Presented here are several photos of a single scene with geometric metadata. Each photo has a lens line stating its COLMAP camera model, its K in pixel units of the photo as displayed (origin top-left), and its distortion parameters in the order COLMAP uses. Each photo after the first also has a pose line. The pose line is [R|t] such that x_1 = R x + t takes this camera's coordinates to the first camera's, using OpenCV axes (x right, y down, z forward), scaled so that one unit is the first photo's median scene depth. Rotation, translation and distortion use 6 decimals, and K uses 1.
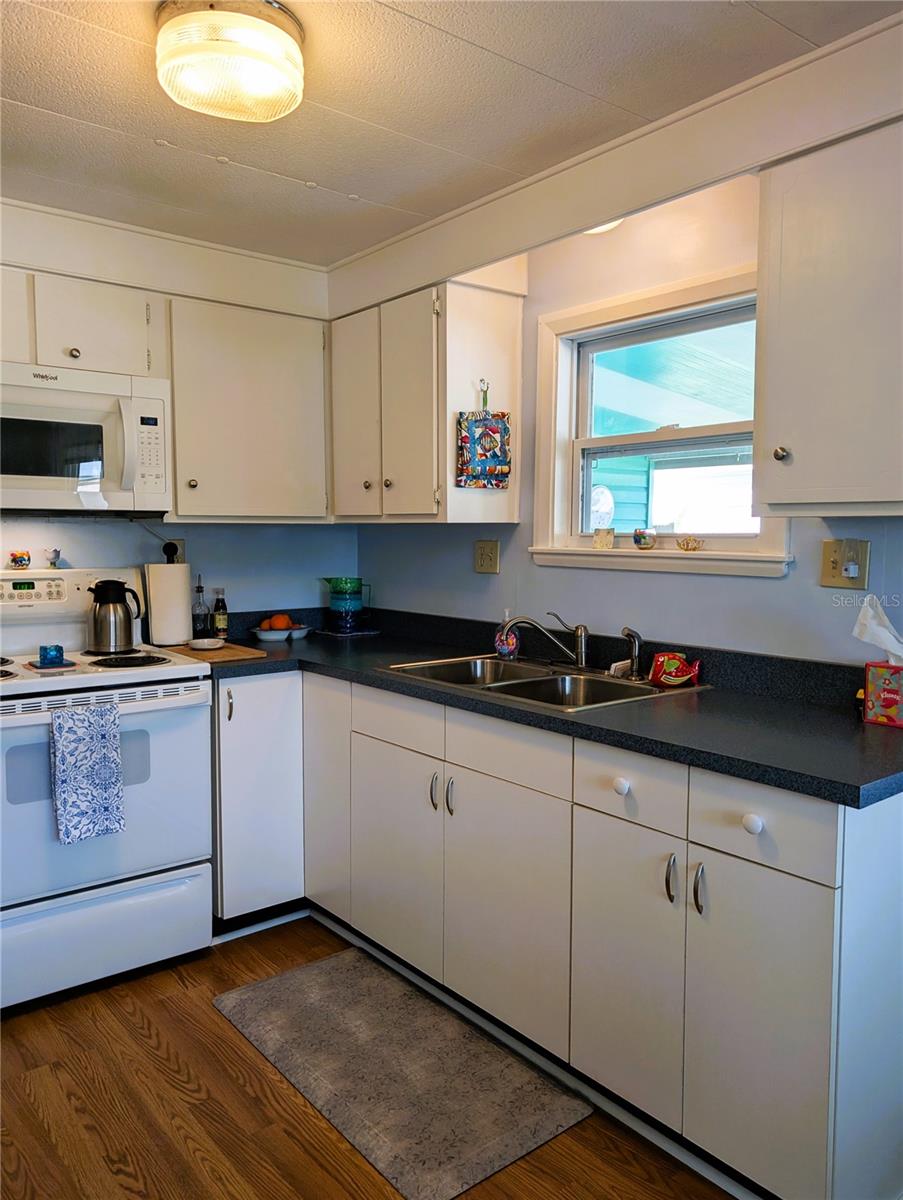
lens RADIAL K [[872.0, 0, 450.2], [0, 872.0, 605.1], [0, 0, 1]] dist [0.059839, -0.083830]
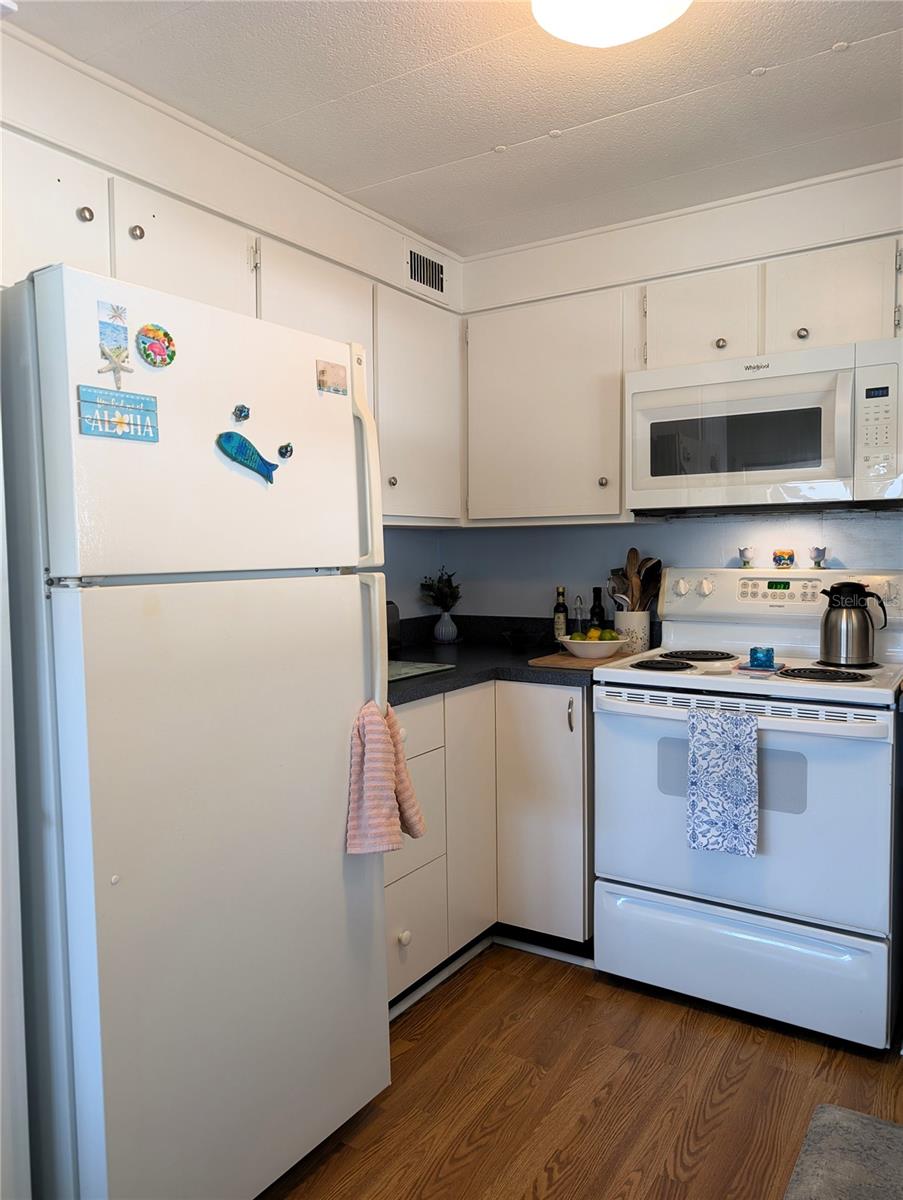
lens RADIAL K [[857.3, 0, 437.4], [0, 857.3, 589.7], [0, 0, 1]] dist [-0.014833, -0.000632]
pose [[0.295371, 0.035565, -0.954720, 0.327595], [-0.064208, 0.997787, 0.017305, -0.009828], [0.953223, 0.056189, 0.297001, 0.385087]]
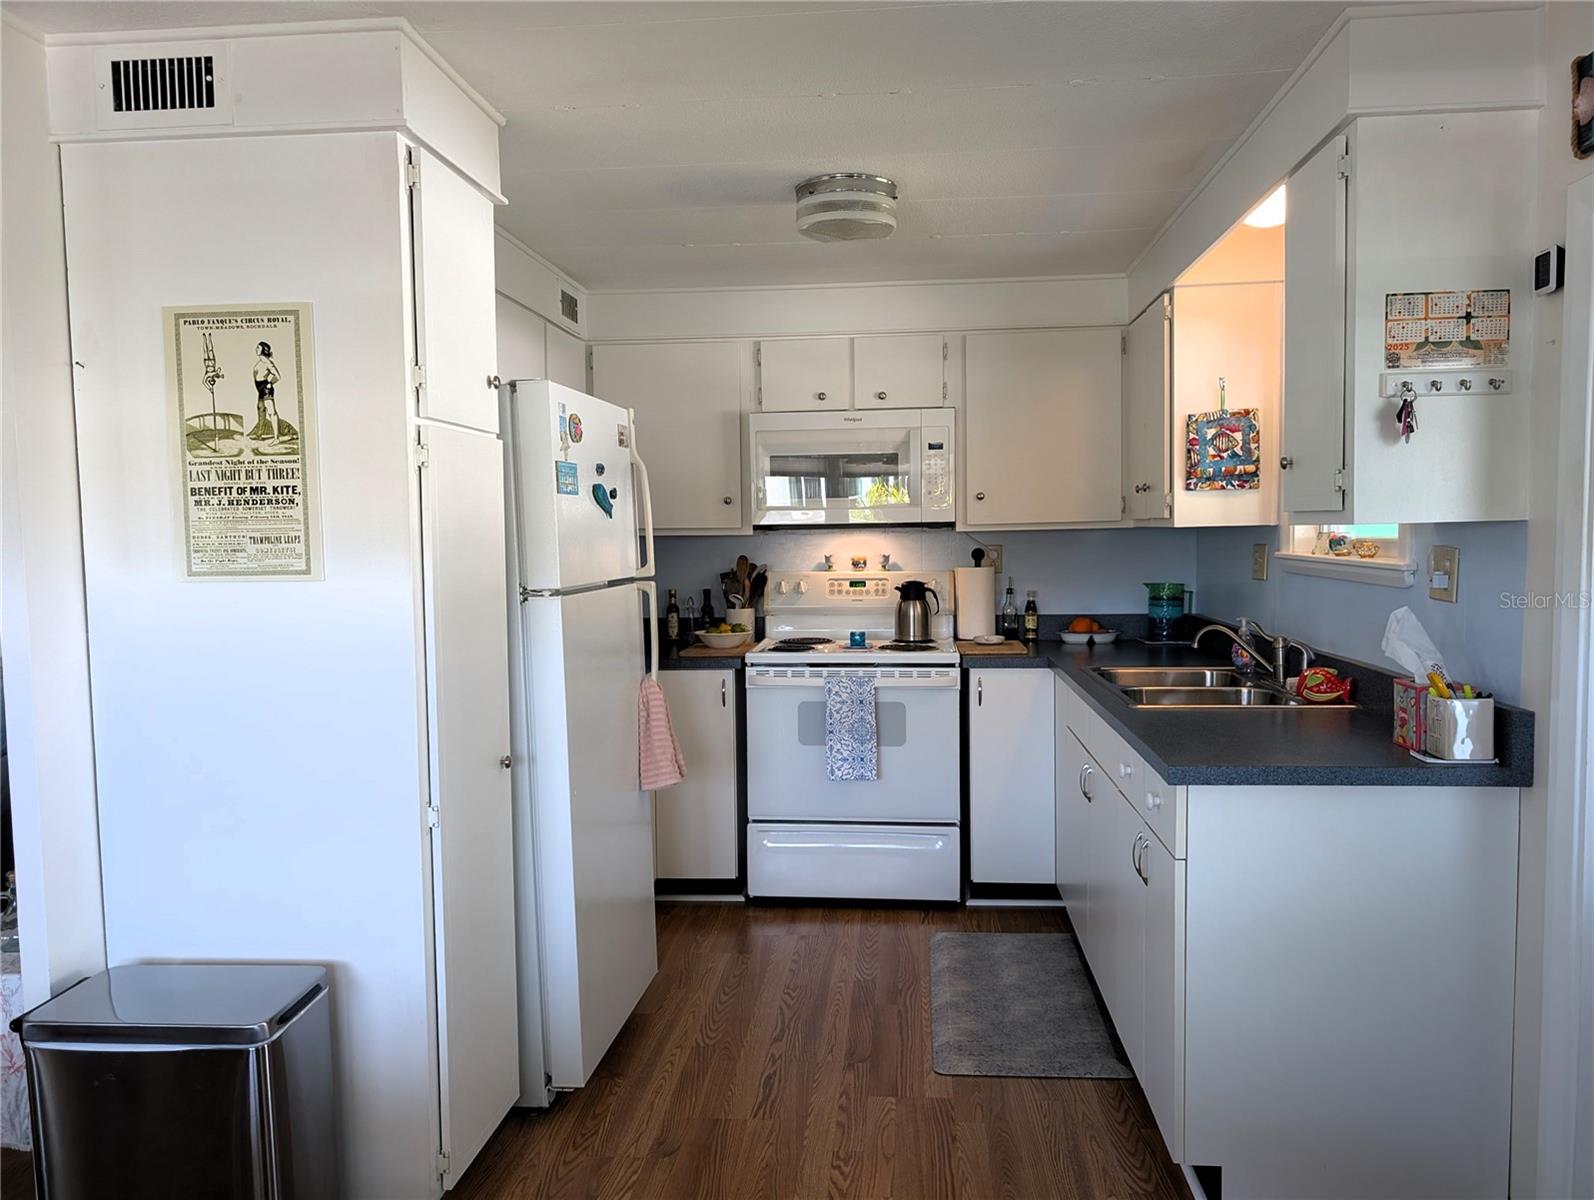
lens RADIAL K [[1159.0, 0, 802.3], [0, 1159.0, 587.8], [0, 0, 1]] dist [0.015250, -0.006447]
pose [[0.713437, 0.019455, -0.700449, 0.649344], [-0.040281, 0.999100, -0.013278, 0.008841], [0.699561, 0.037688, 0.713579, -0.239431]]
